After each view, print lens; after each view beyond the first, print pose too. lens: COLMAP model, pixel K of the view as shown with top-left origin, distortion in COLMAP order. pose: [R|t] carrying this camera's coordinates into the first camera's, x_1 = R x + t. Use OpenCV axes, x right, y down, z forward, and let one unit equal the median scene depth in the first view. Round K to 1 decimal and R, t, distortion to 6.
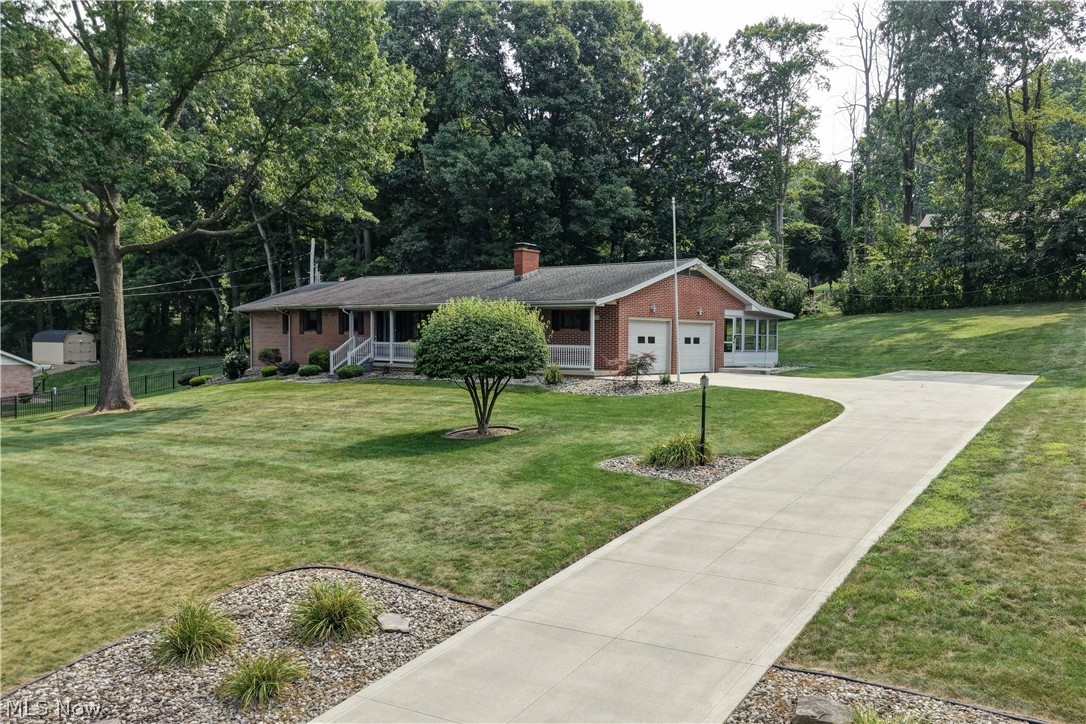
lens RADIAL K [[903.0, 0, 543.0], [0, 903.0, 362.0], [0, 0, 1]] dist [-0.018563, -0.002031]
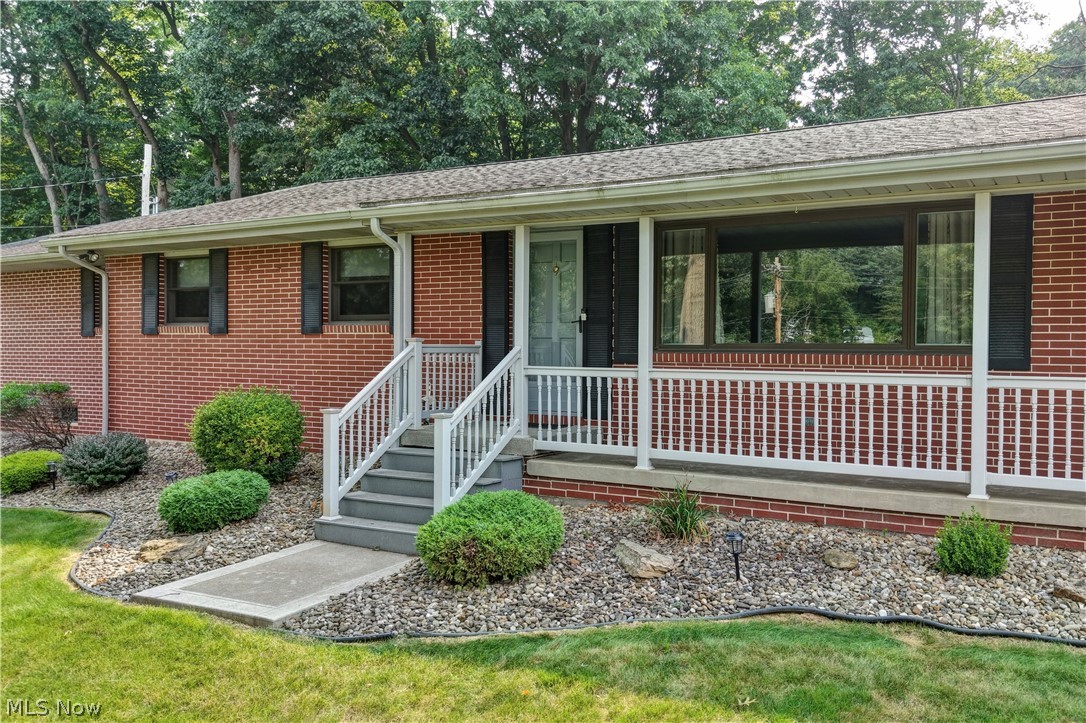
lens RADIAL K [[903.0, 0, 543.0], [0, 903.0, 361.5], [0, 0, 1]] dist [-0.018563, -0.002031]
pose [[0.980822, -0.003787, 0.194870, -0.223459], [0.006070, 0.999920, -0.011121, -0.020370], [-0.194812, 0.012091, 0.980766, 0.770686]]
